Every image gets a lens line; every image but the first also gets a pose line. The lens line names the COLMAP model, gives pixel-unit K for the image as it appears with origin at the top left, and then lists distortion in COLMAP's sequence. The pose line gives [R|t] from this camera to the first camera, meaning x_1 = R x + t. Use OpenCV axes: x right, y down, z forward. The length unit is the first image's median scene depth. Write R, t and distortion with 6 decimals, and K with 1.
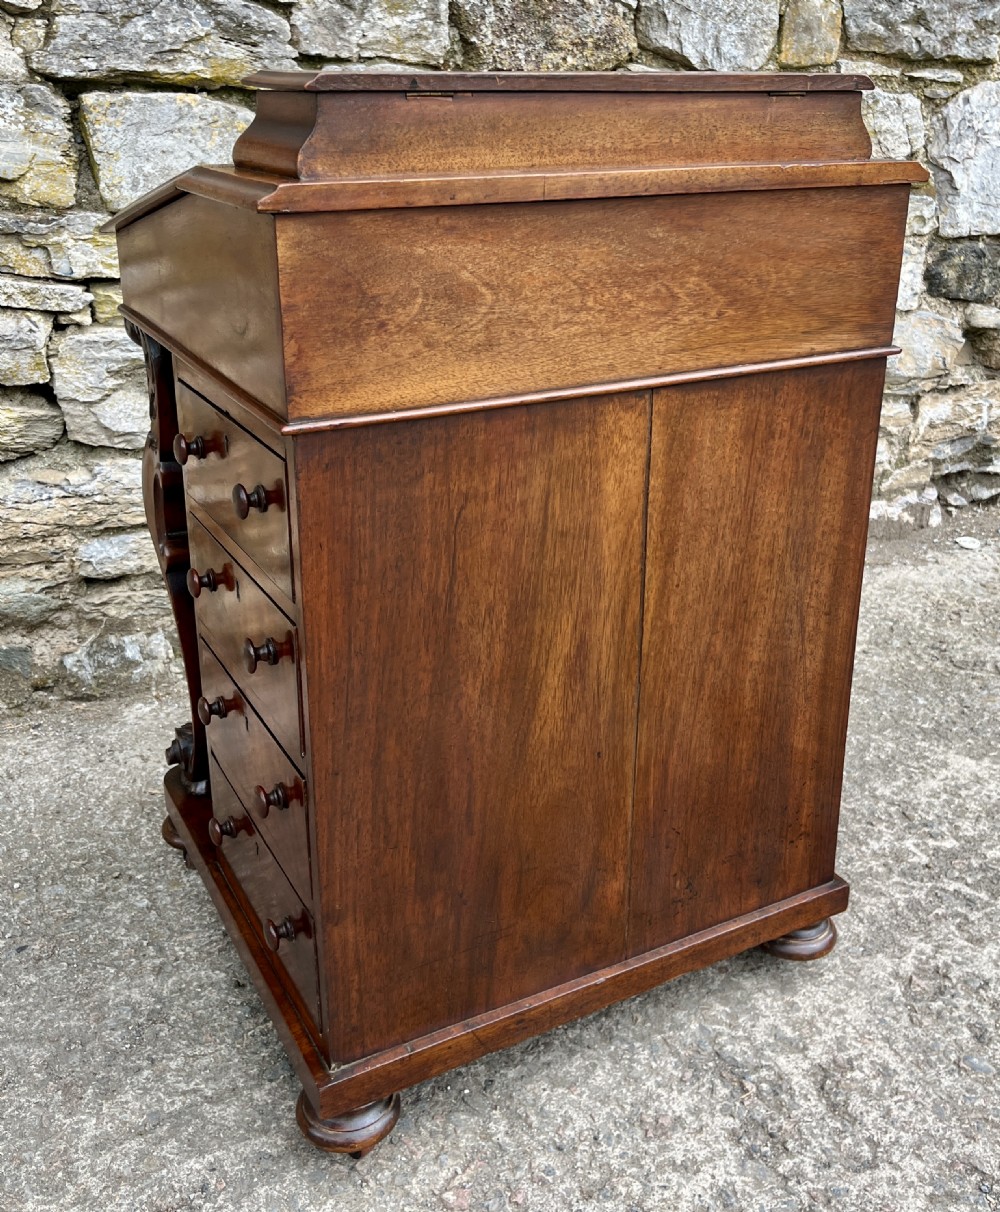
lens RADIAL K [[1207.5, 0, 503.7], [0, 1207.5, 519.5], [0, 0, 1]] dist [0.015064, 0.000000]
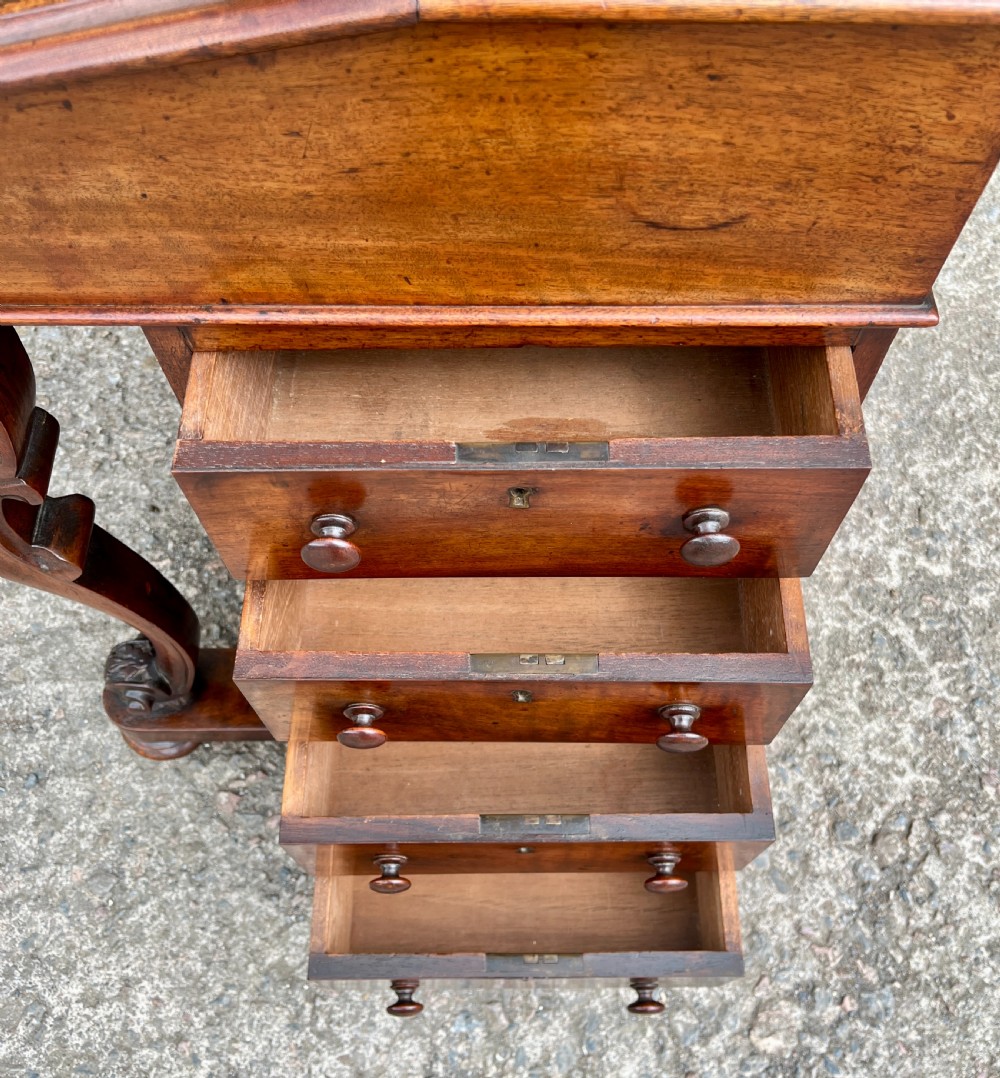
lens RADIAL K [[1027.6, 0, 508.6], [0, 1027.6, 534.8], [0, 0, 1]] dist [0.018131, 0.000000]
pose [[0.925216, 0.335841, -0.176597, 0.210381], [-0.121964, 0.703936, 0.699714, -0.242615], [0.359305, -0.625848, 0.692253, 0.403027]]
